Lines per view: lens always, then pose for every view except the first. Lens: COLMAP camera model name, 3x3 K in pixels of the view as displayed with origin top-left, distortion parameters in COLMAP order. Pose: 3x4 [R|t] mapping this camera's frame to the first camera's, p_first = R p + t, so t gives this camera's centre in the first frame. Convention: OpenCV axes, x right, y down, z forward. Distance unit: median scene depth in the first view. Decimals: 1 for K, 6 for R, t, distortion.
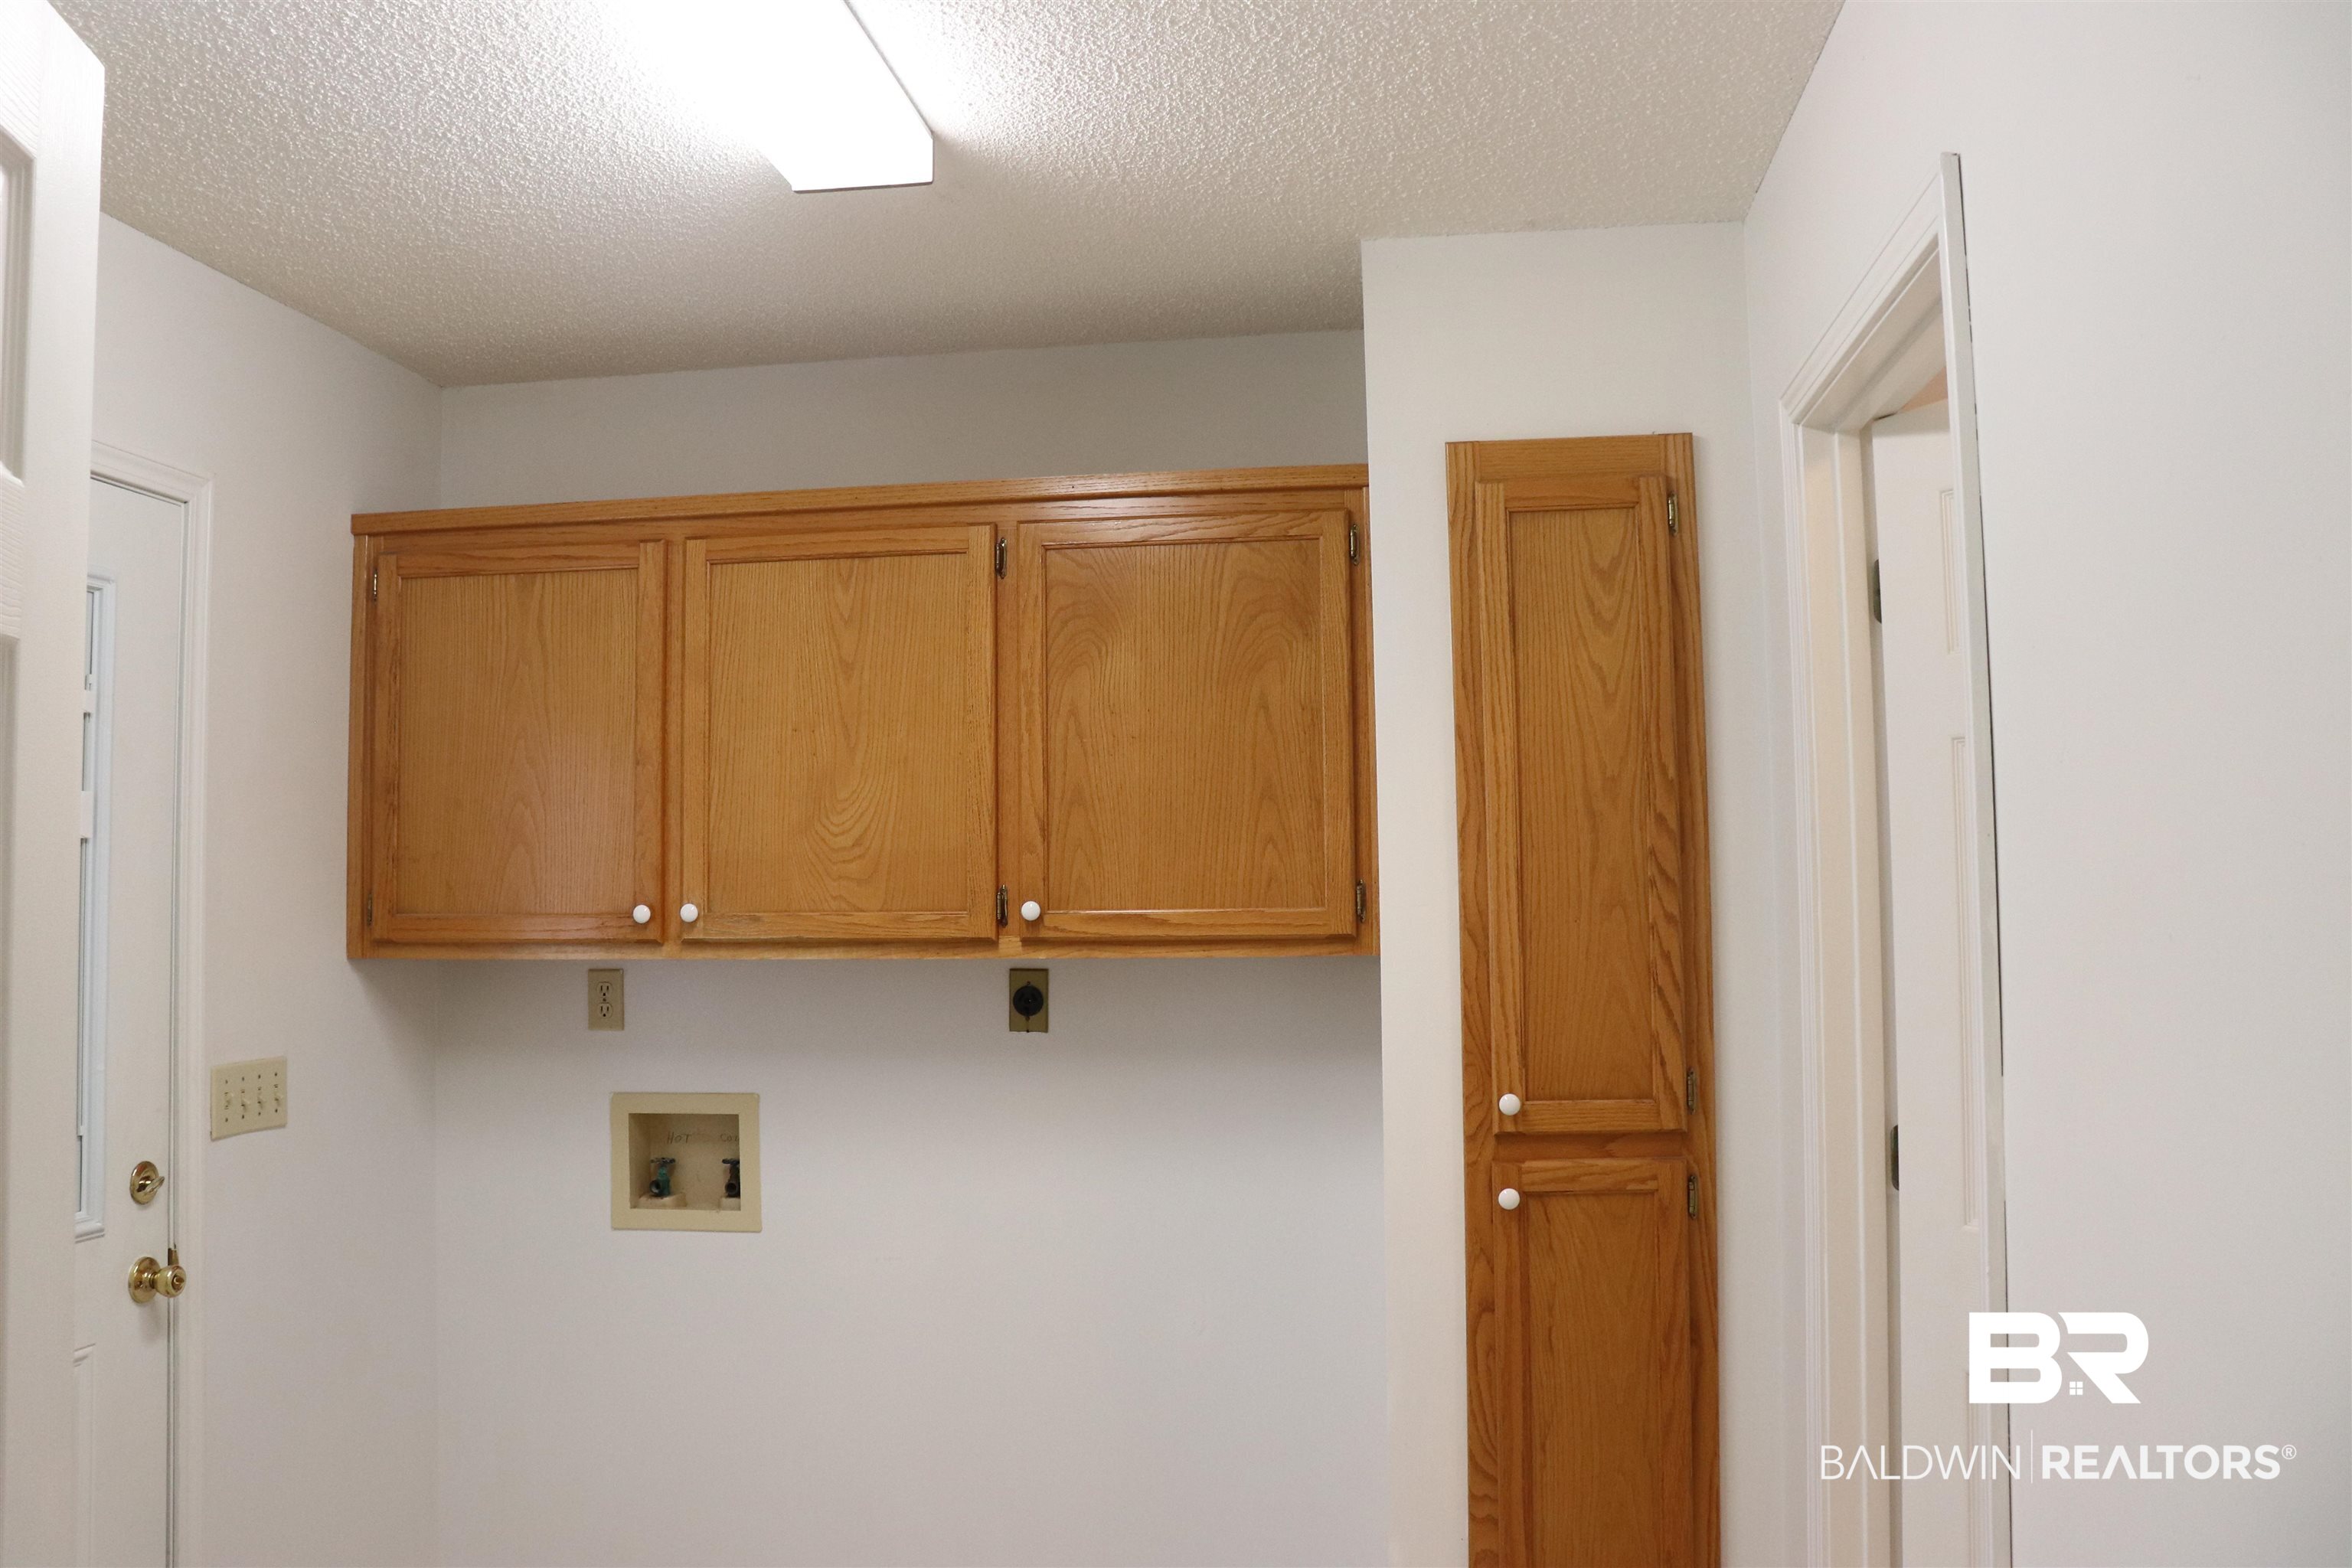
lens RADIAL K [[1959.2, 0, 1169.8], [0, 1959.2, 776.3], [0, 0, 1]] dist [-0.154906, -0.002677]
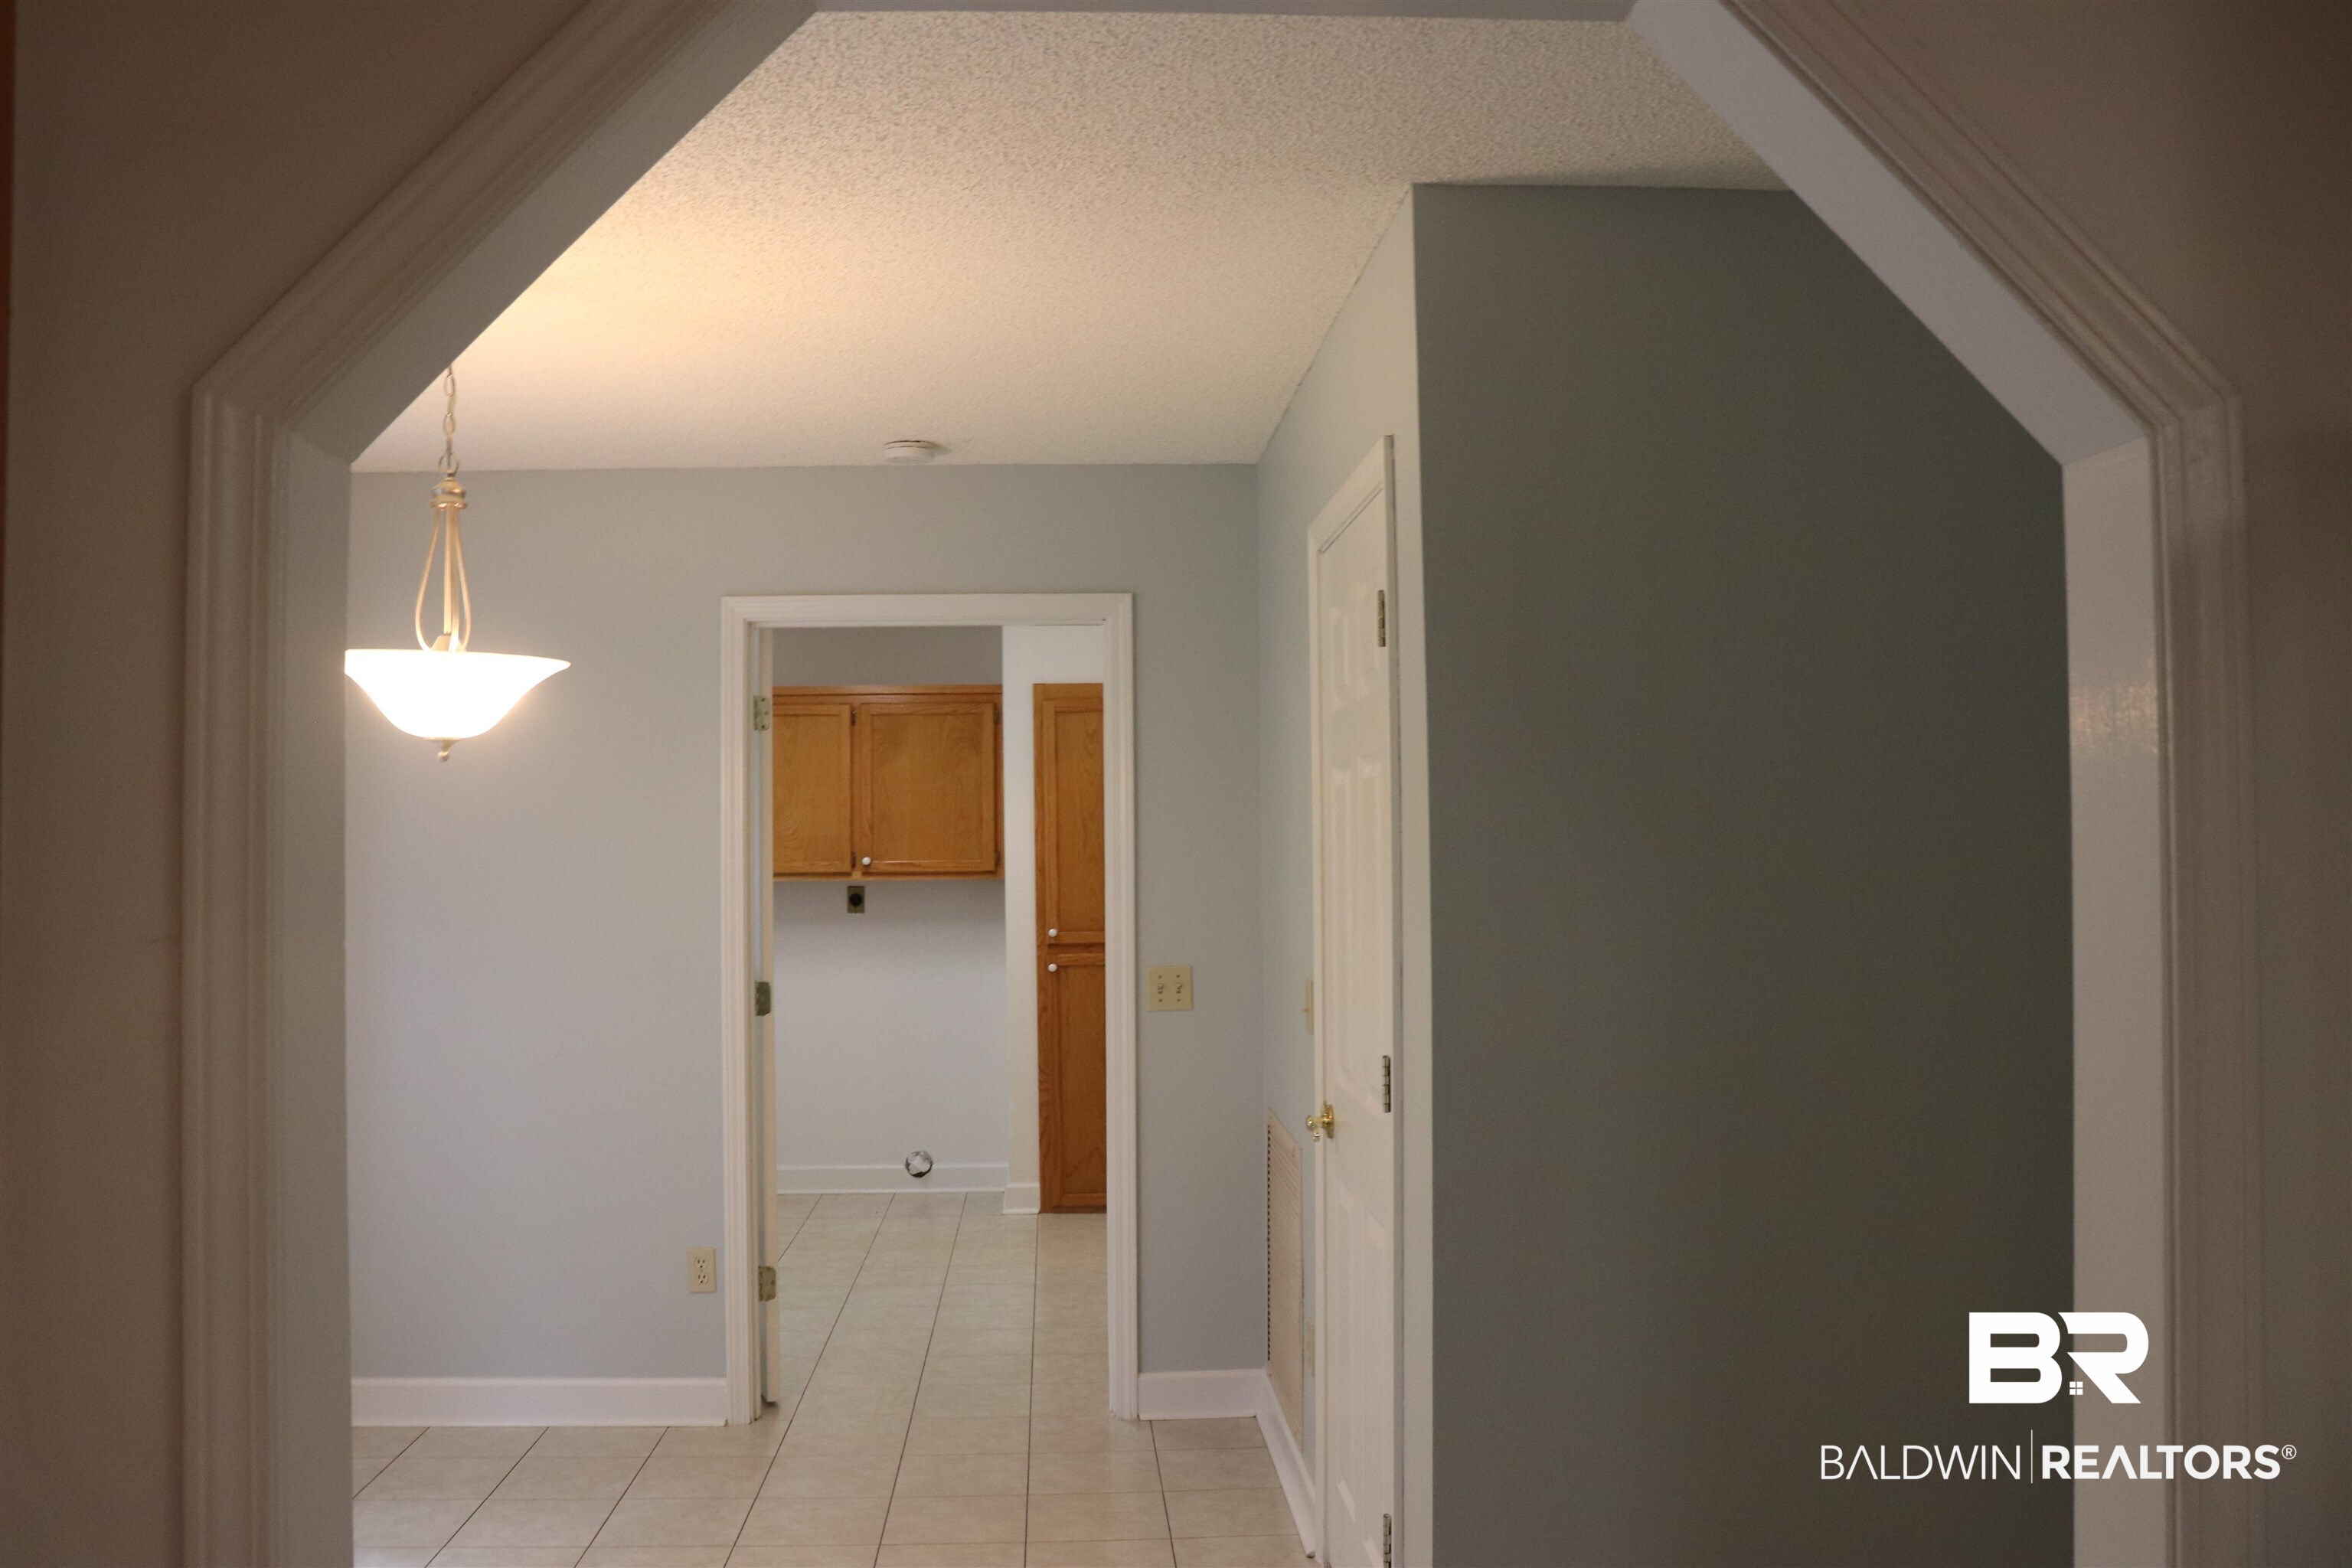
lens RADIAL K [[1959.2, 0, 1179.1], [0, 1959.2, 787.7], [0, 0, 1]] dist [-0.154906, -0.002677]
pose [[0.979677, 0.008751, 0.200391, -0.181350], [-0.013852, 0.999614, 0.024067, -0.091412], [-0.200103, -0.026354, 0.979420, -1.534280]]
